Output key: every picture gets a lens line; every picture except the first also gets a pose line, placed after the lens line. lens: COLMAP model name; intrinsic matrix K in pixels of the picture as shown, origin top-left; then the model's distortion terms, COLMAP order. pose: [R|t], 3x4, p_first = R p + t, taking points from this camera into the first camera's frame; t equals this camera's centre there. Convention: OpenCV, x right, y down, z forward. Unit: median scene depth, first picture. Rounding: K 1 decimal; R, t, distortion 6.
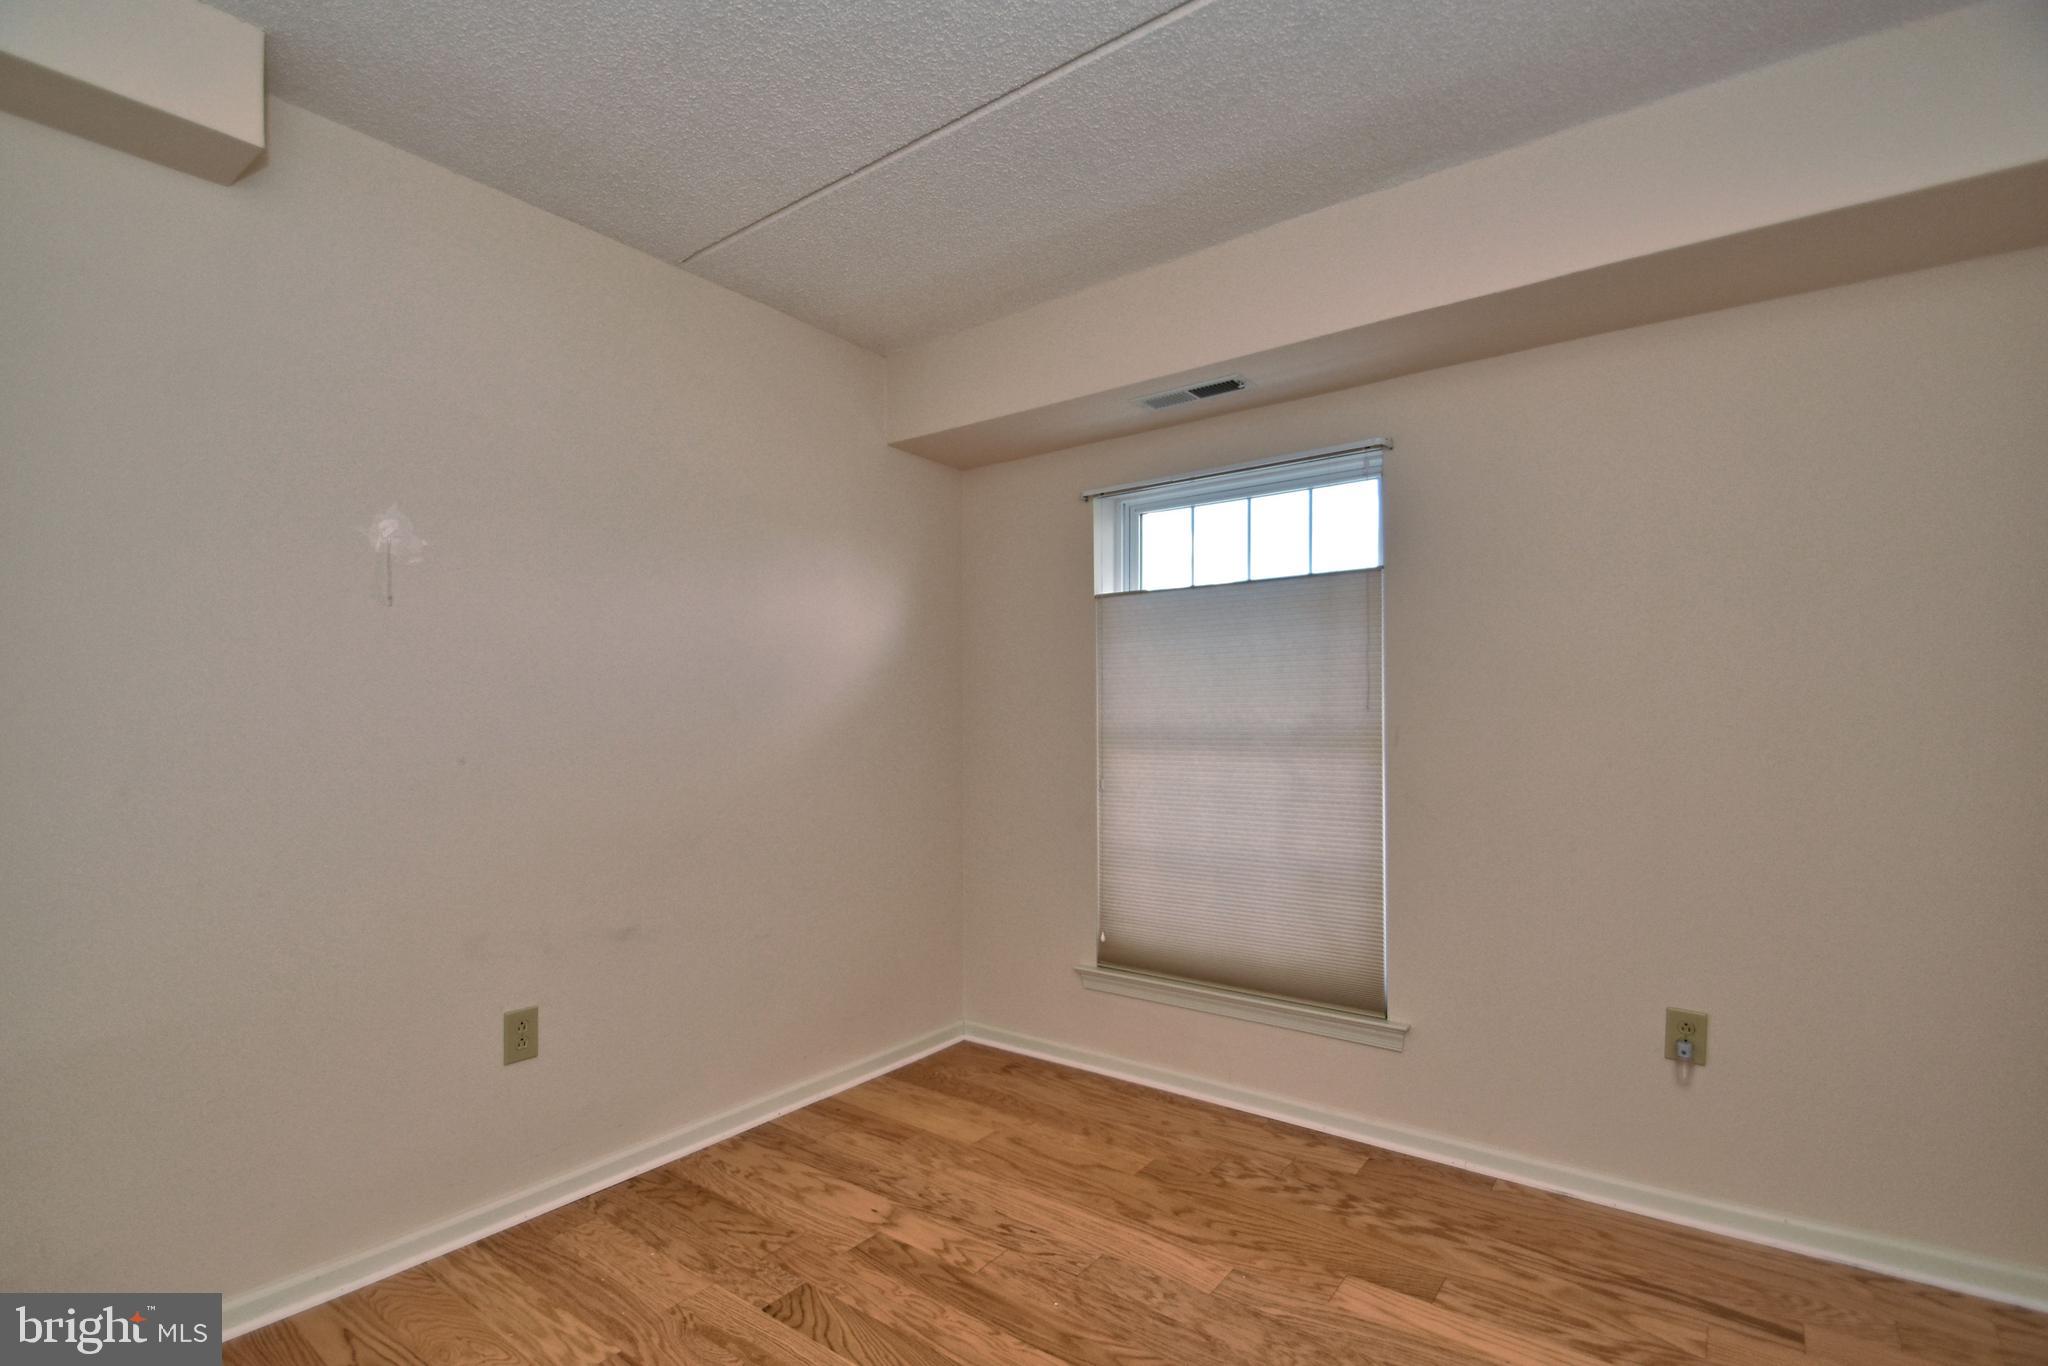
lens RADIAL K [[931.5, 0, 1007.0], [0, 931.5, 721.7], [0, 0, 1]] dist [0.001862, -0.017411]
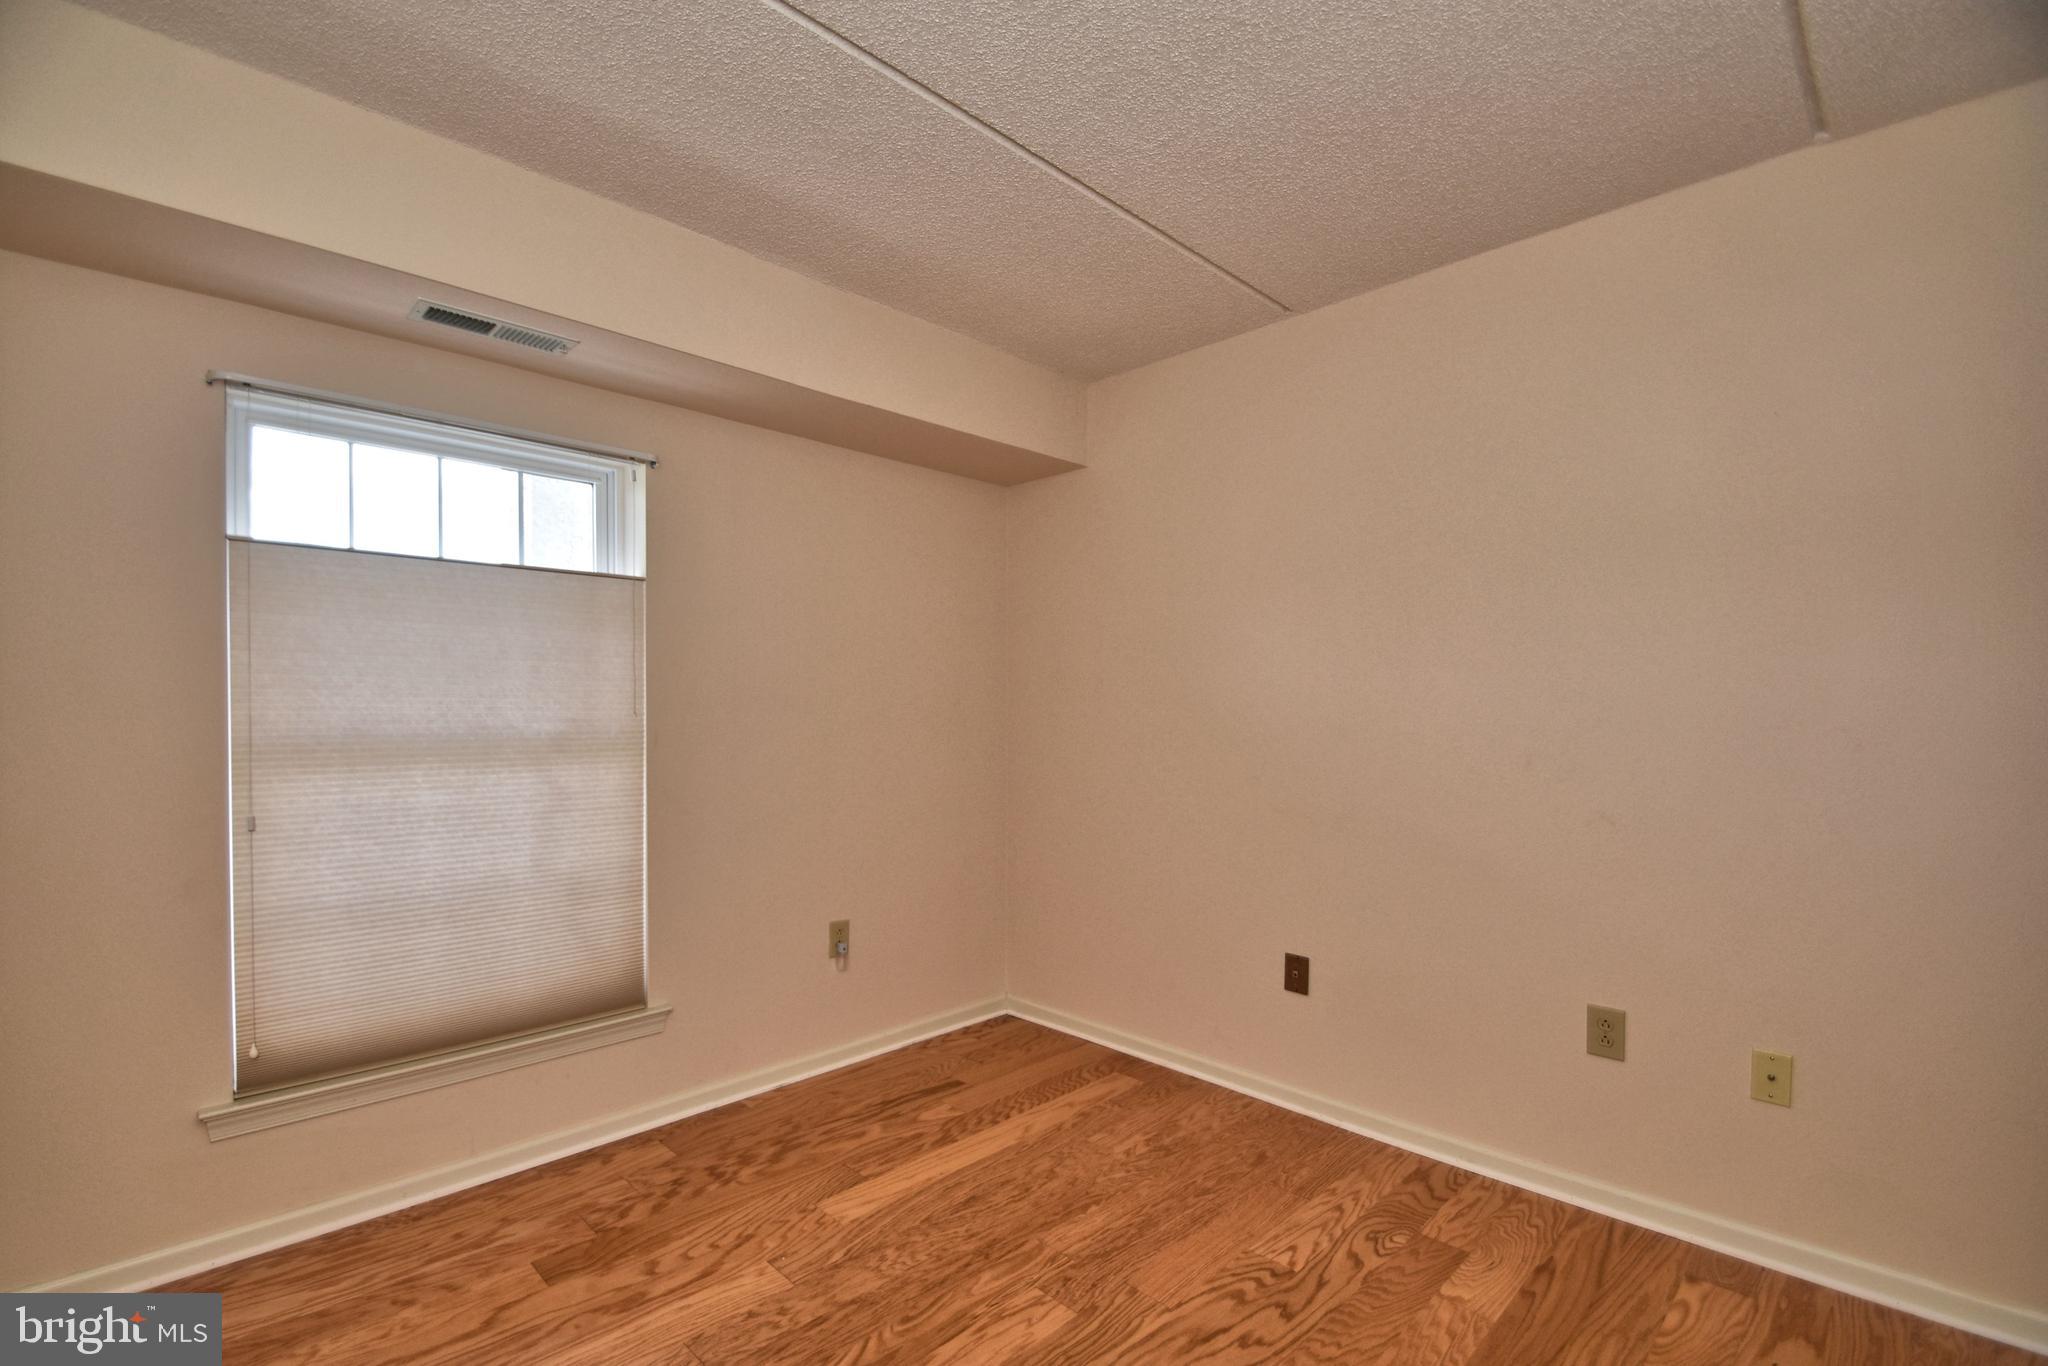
lens RADIAL K [[893.4, 0, 977.3], [0, 893.4, 719.1], [0, 0, 1]] dist [-0.027083, -0.000867]
pose [[0.152841, -0.007177, 0.988225, -0.580301], [-0.001747, 0.999970, 0.007533, -0.016958], [-0.988249, -0.002878, 0.152823, 0.528771]]
